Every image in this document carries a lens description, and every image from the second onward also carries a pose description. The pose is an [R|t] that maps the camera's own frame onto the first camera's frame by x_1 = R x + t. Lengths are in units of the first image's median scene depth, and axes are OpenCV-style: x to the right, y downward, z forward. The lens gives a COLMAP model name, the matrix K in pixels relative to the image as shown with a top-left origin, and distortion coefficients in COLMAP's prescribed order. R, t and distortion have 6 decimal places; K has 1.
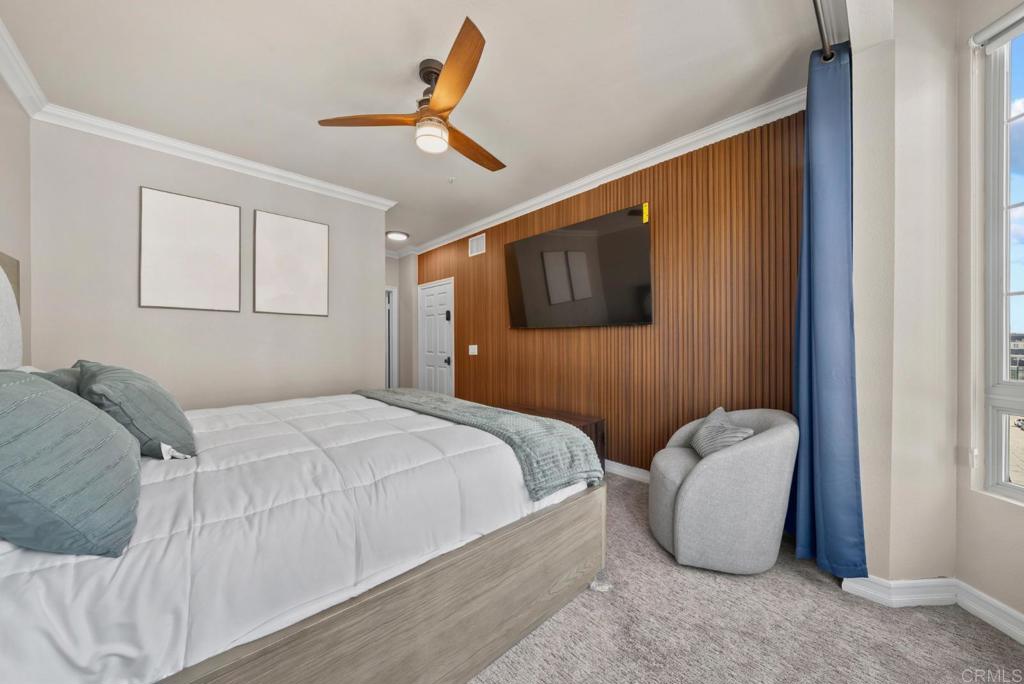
lens RADIAL K [[352.5, 0, 510.9], [0, 352.5, 344.1], [0, 0, 1]] dist [-0.003162, -0.000245]
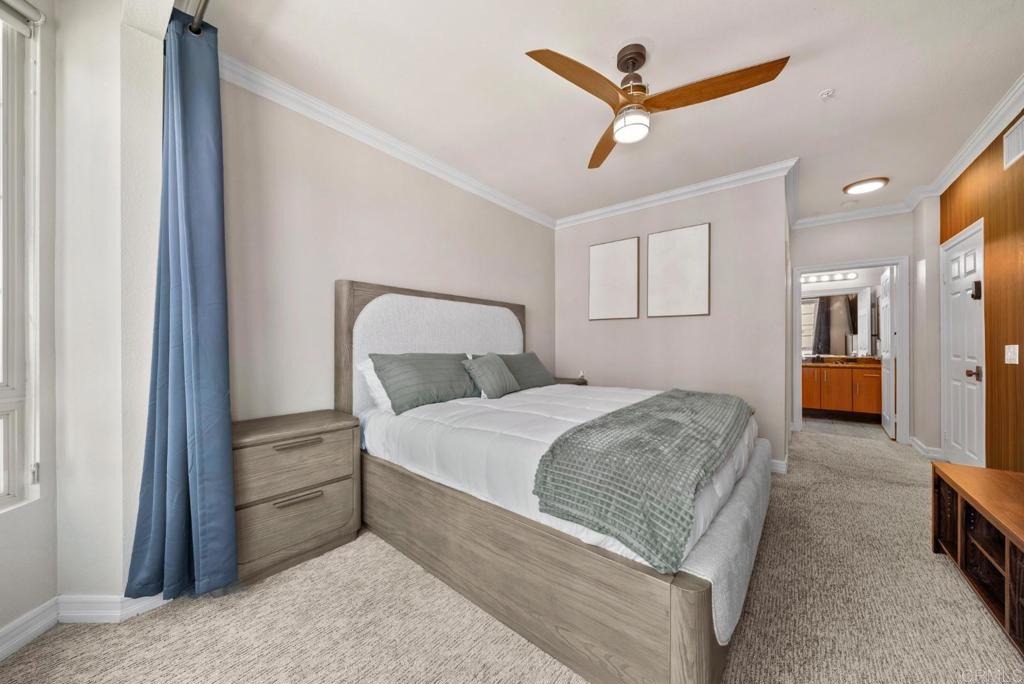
lens RADIAL K [[352.5, 0, 510.9], [0, 352.5, 344.1], [0, 0, 1]] dist [-0.003162, -0.000245]
pose [[0.132805, 0.000521, -0.991142, 0.396364], [0.001647, 0.999998, 0.000746, 0.000723], [0.991141, -0.001731, 0.132804, 0.321046]]
